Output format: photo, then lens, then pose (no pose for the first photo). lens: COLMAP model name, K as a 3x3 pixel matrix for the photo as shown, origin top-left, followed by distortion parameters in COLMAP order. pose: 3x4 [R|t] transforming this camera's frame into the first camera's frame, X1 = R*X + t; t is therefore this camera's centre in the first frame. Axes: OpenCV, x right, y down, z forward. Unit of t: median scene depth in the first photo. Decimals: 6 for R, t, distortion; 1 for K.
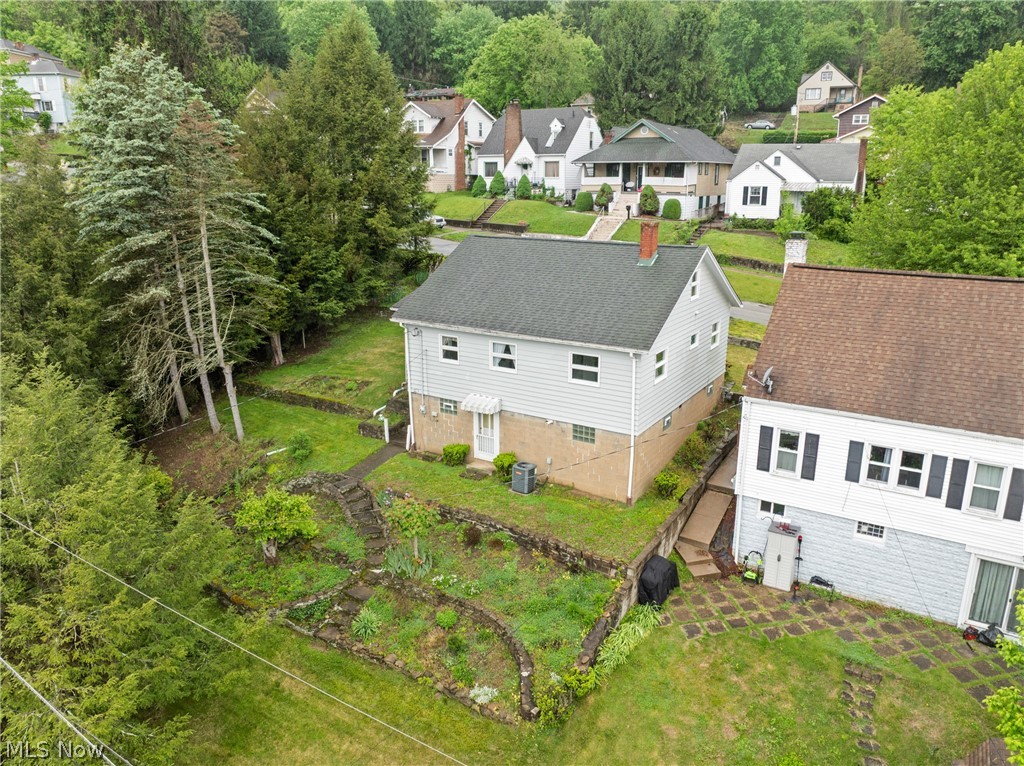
lens RADIAL K [[722.7, 0, 509.1], [0, 722.7, 364.5], [0, 0, 1]] dist [-0.037803, 0.002349]
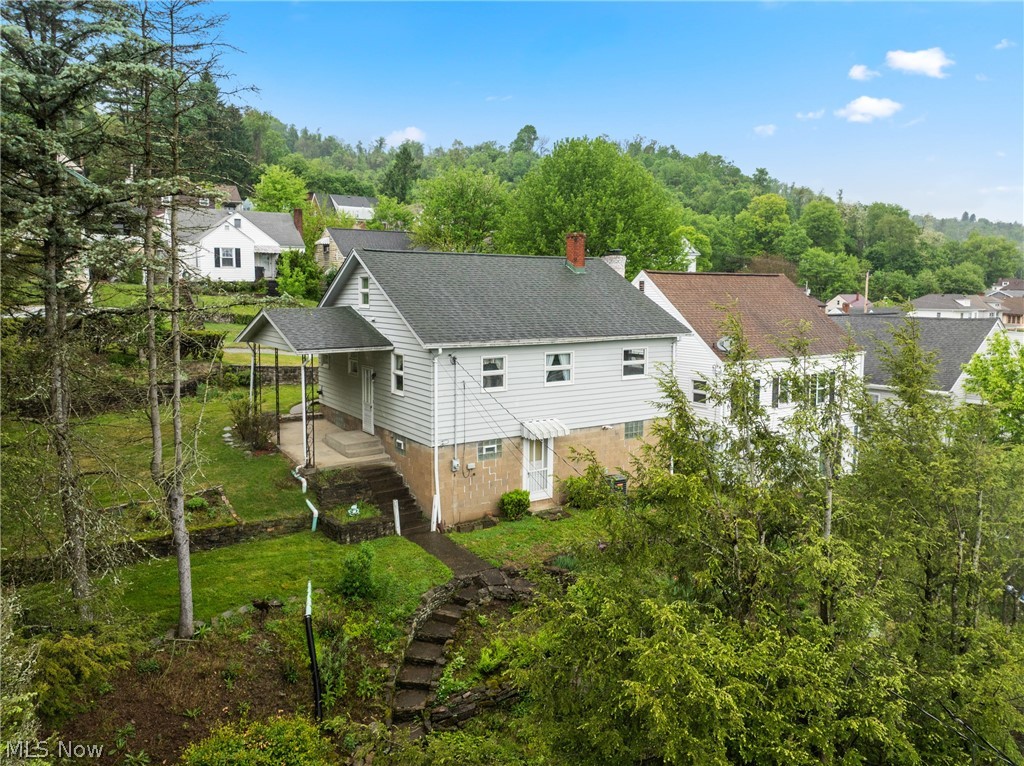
lens RADIAL K [[722.7, 0, 509.1], [0, 722.7, 364.5], [0, 0, 1]] dist [-0.037803, 0.002349]
pose [[0.419192, -0.090785, 0.903347, -0.535148], [0.222288, 0.974967, -0.005169, -0.015742], [-0.880264, 0.202970, 0.428879, 0.434274]]
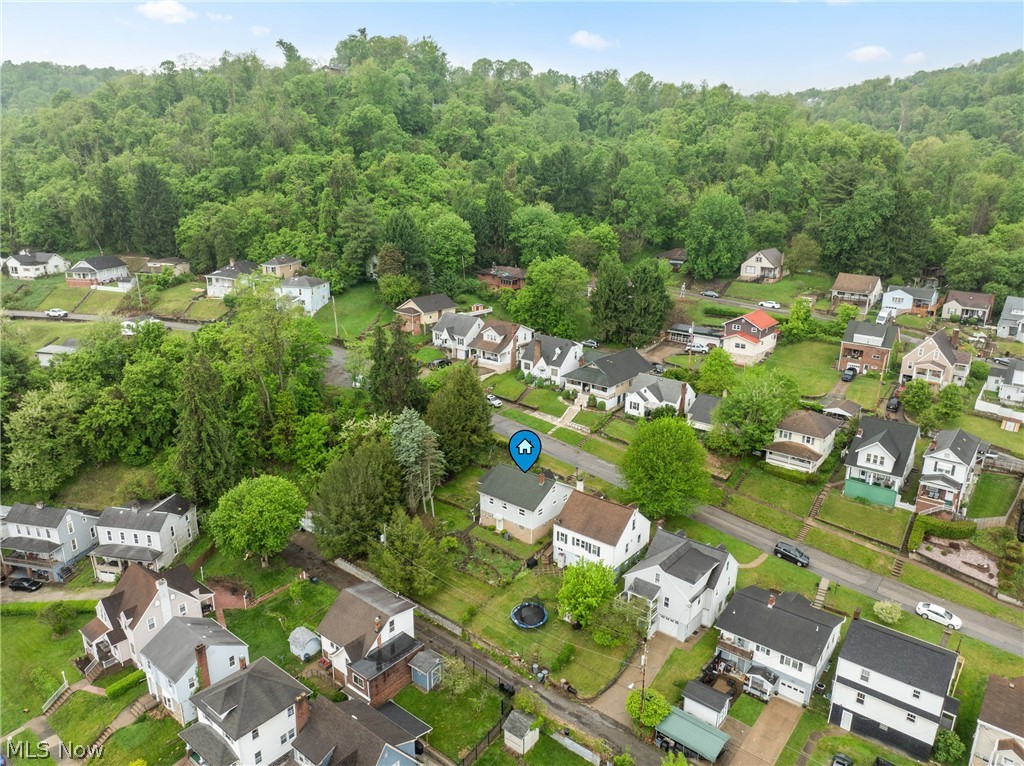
lens RADIAL K [[722.7, 0, 509.1], [0, 722.7, 364.5], [0, 0, 1]] dist [-0.037803, 0.002349]
pose [[0.992609, 0.043759, -0.113193, 0.289776], [-0.041867, 0.998942, 0.019038, -0.575055], [0.113906, -0.014159, 0.993391, -1.954946]]
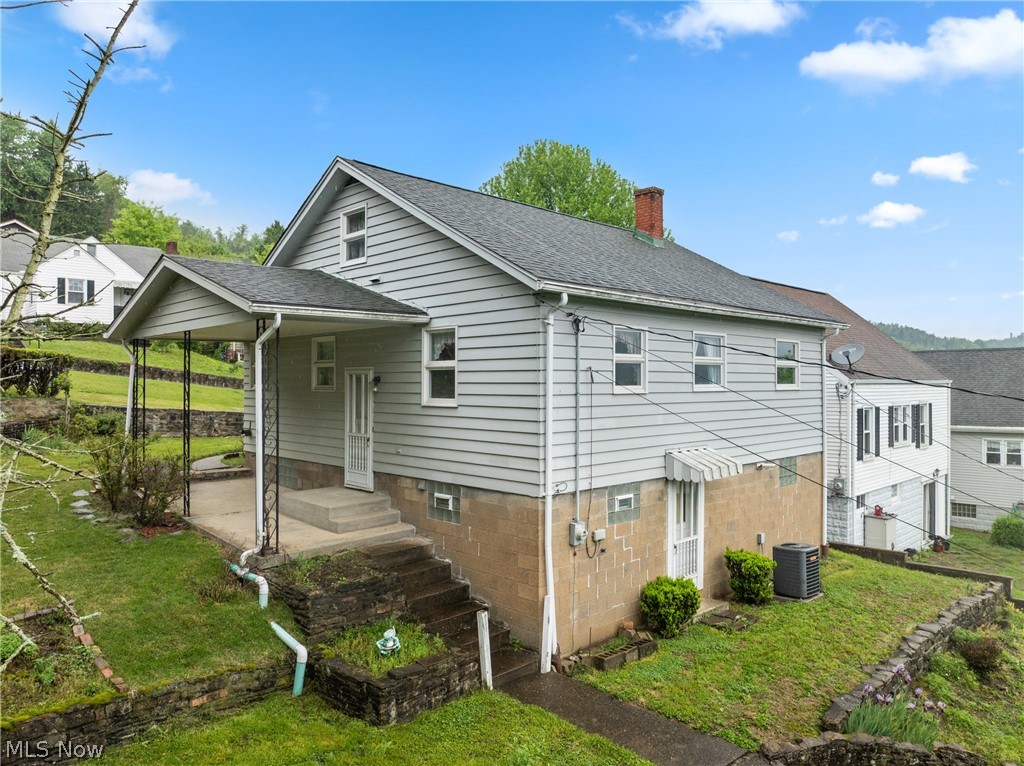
lens RADIAL K [[723.1, 0, 512.0], [0, 723.1, 383.0], [0, 0, 1]] dist [-0.062149, 0.033496]
pose [[0.240717, -0.000176, 0.970595, -0.347414], [0.241981, 0.968434, -0.059838, 0.000579], [-0.939947, 0.249270, 0.233161, 0.655157]]
